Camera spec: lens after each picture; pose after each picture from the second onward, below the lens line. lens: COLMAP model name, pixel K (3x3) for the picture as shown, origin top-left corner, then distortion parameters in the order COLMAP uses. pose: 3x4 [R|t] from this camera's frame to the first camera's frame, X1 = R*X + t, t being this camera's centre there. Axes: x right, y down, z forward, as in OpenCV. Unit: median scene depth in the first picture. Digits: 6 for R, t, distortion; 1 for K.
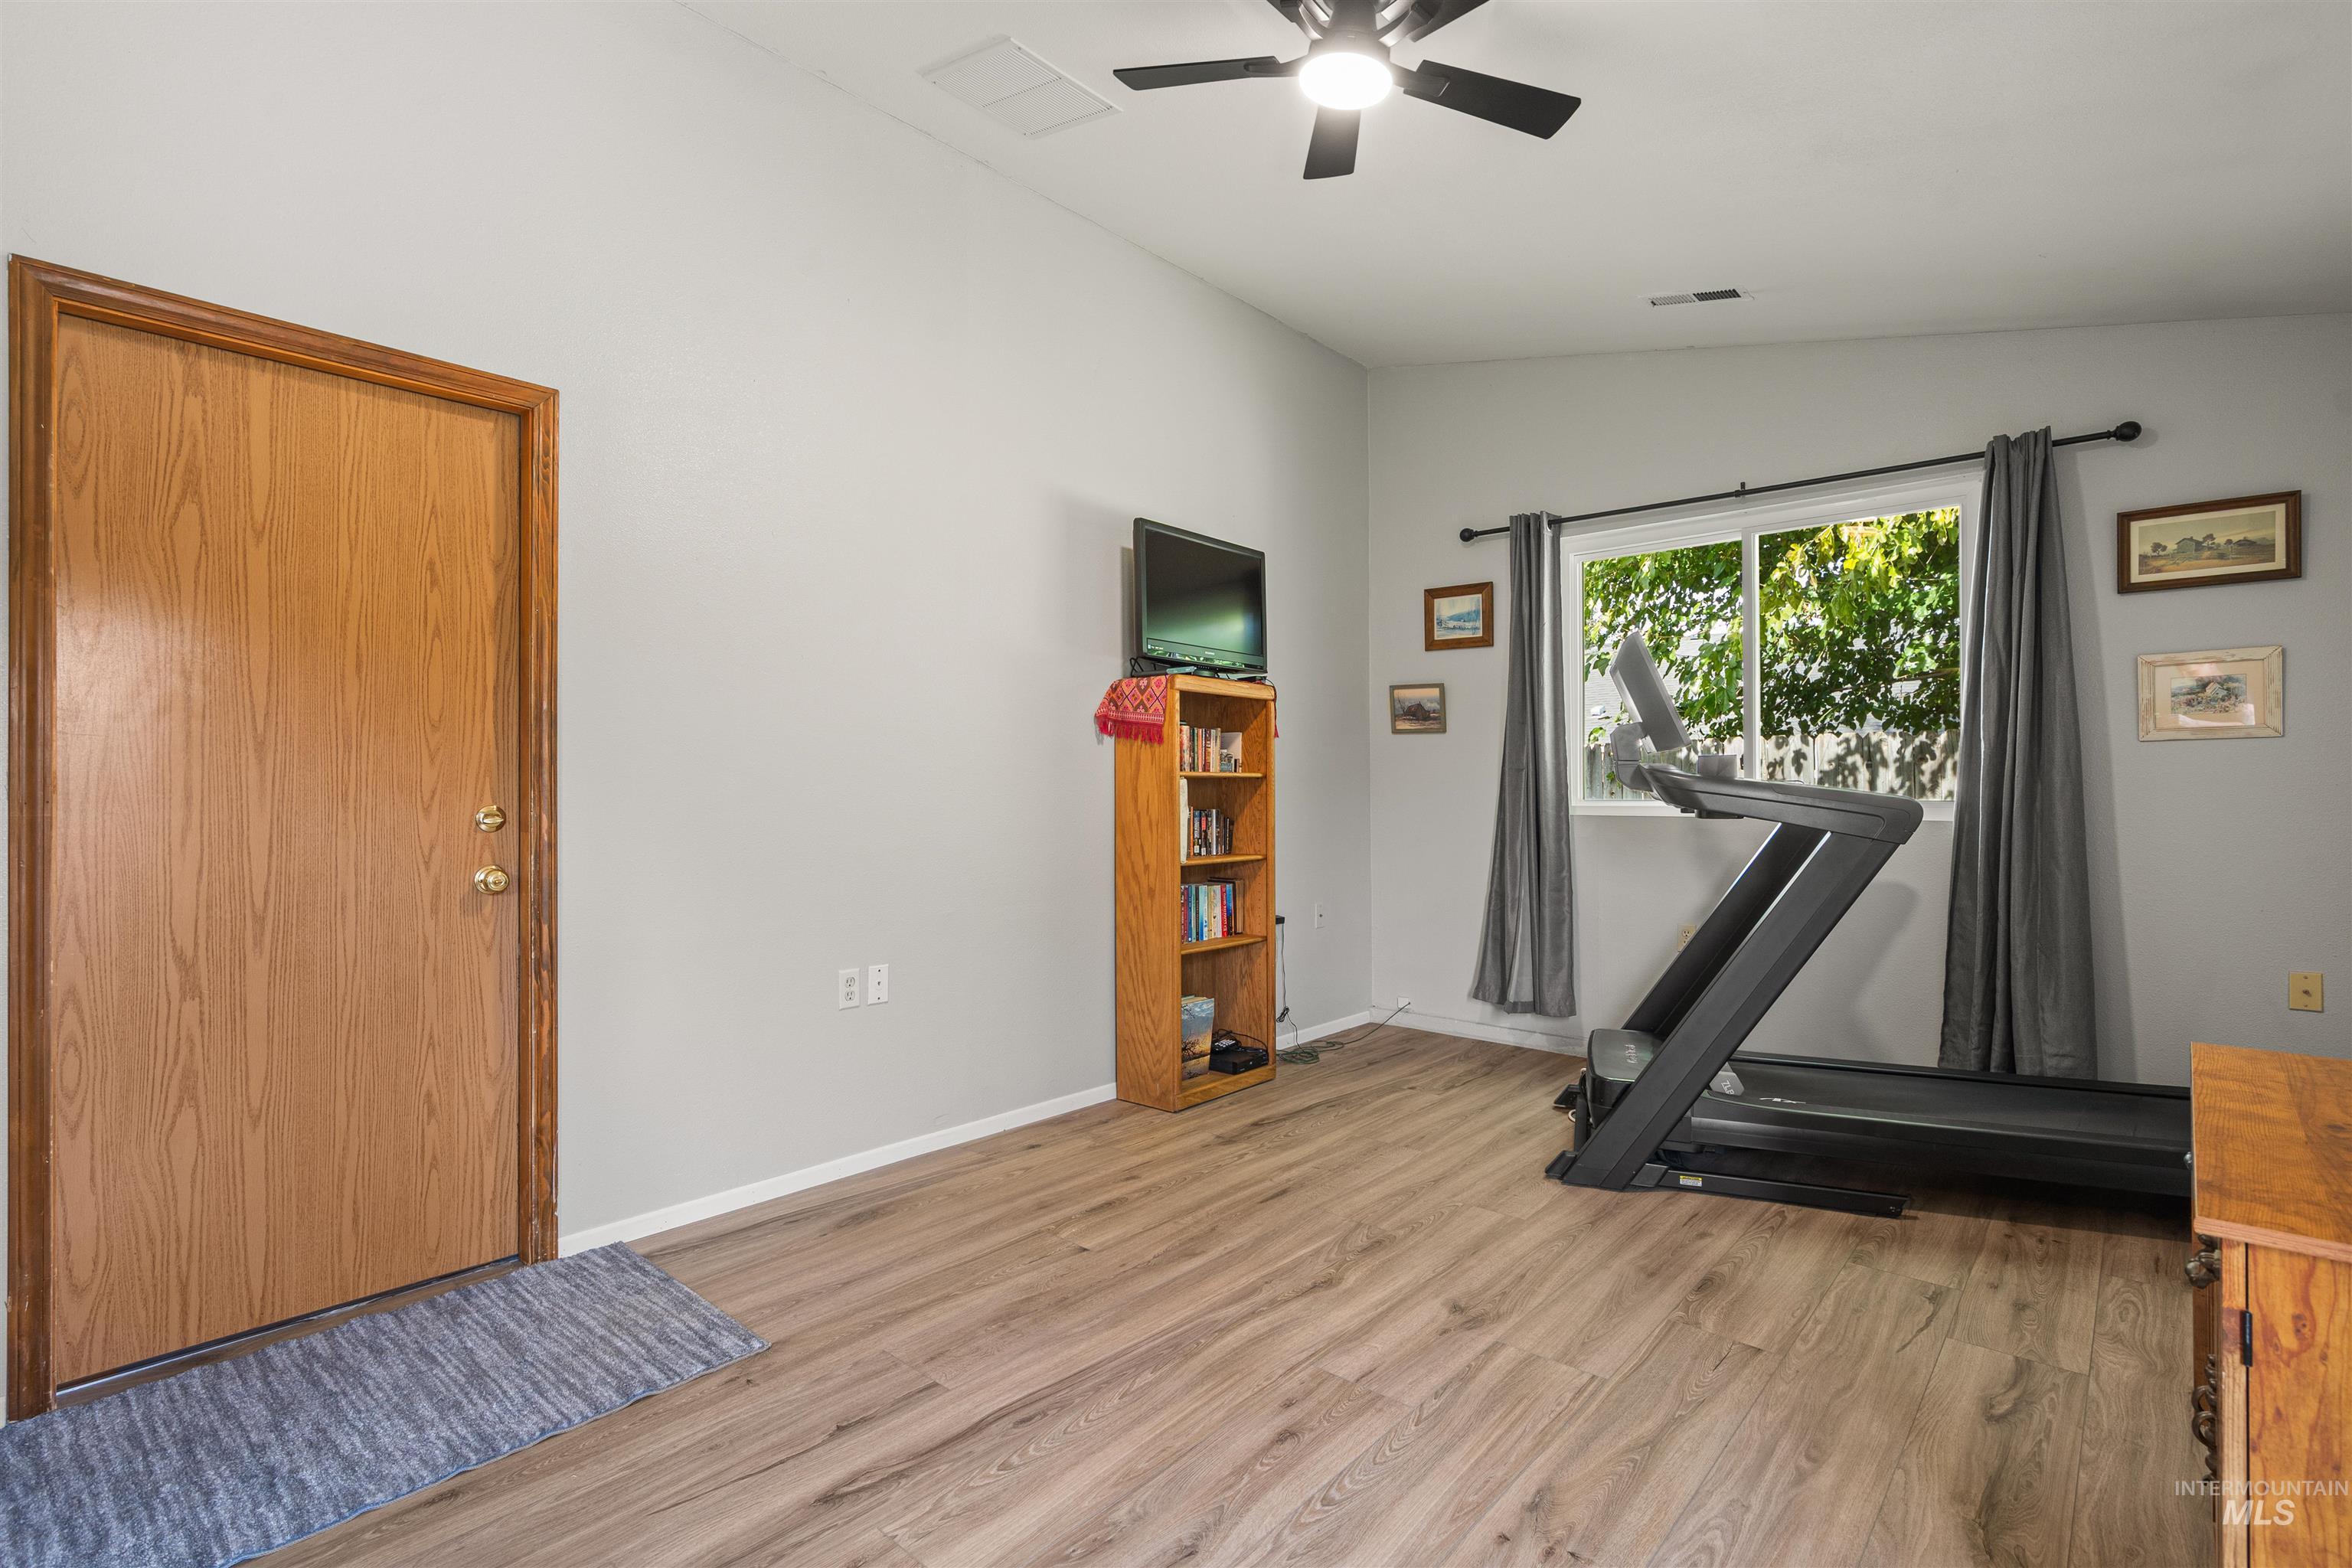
lens RADIAL K [[1112.0, 0, 1164.6], [0, 1112.0, 784.3], [0, 0, 1]] dist [-0.009403, 0.005626]
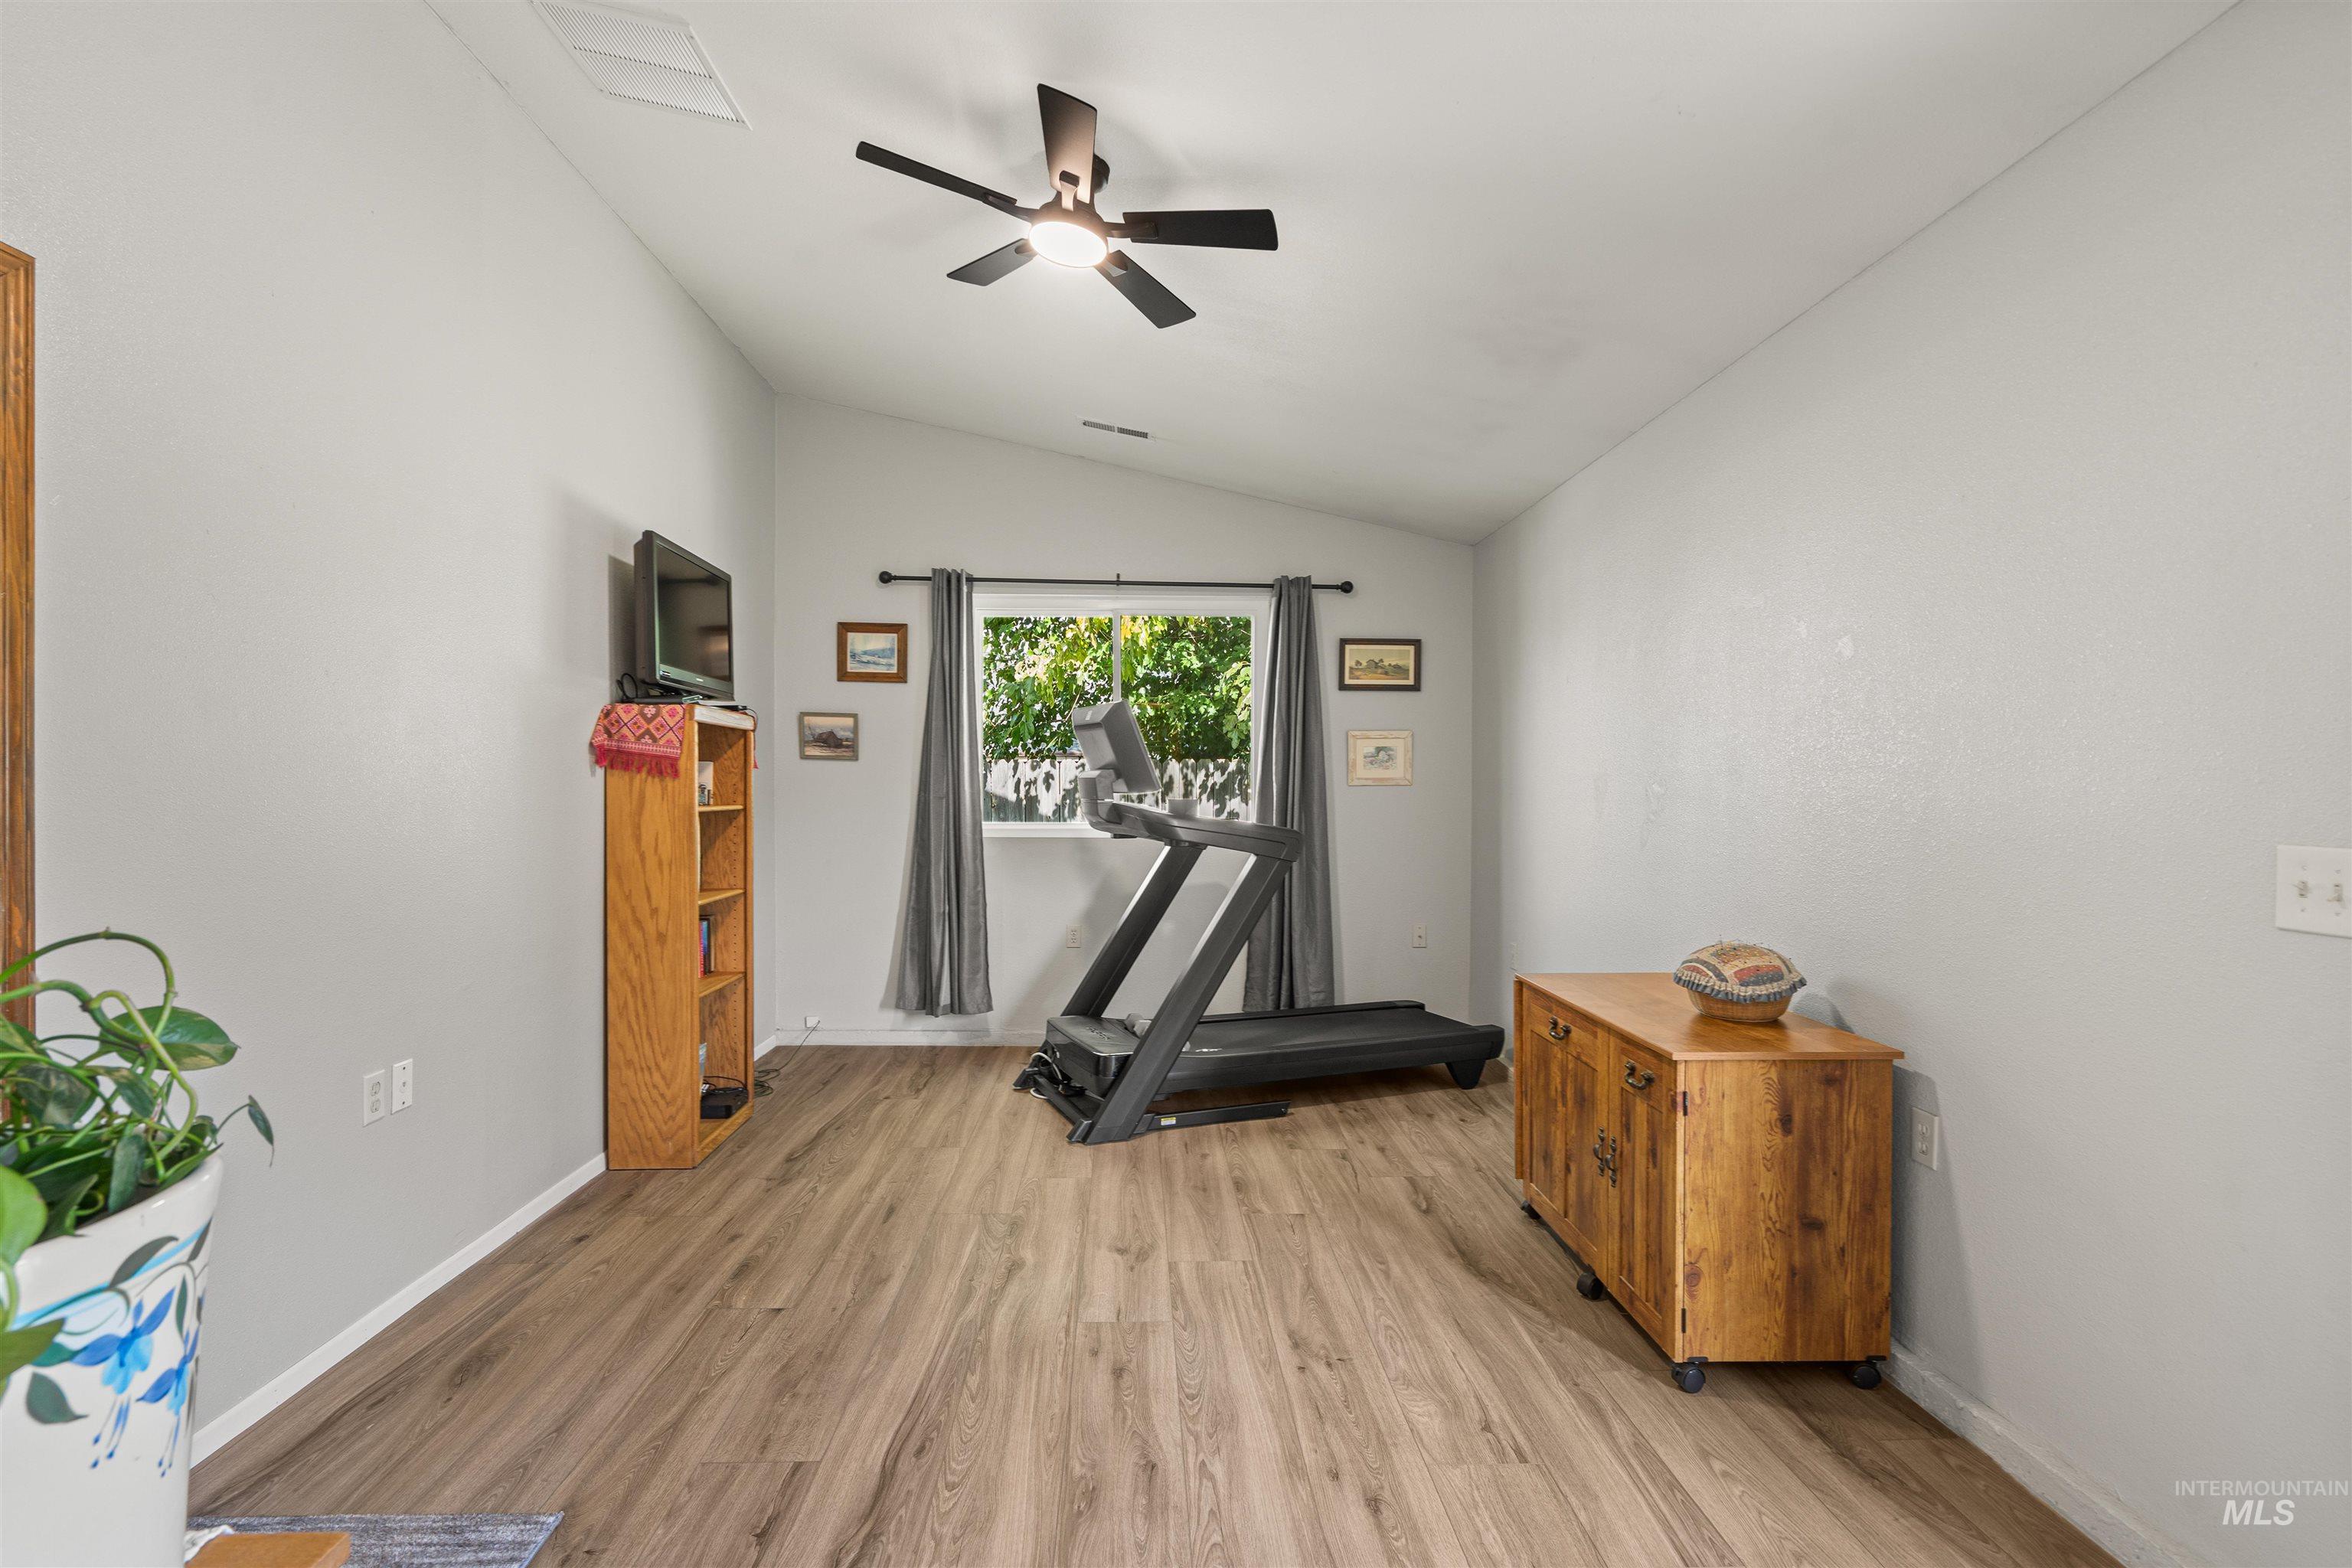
lens RADIAL K [[1112.0, 0, 1192.5], [0, 1112.0, 794.4], [0, 0, 1]] dist [-0.009403, 0.005626]
pose [[0.711421, 0.000992, 0.702765, -0.389220], [-0.009477, 0.999922, 0.008182, -0.038419], [-0.702702, -0.012481, 0.711375, 0.037321]]
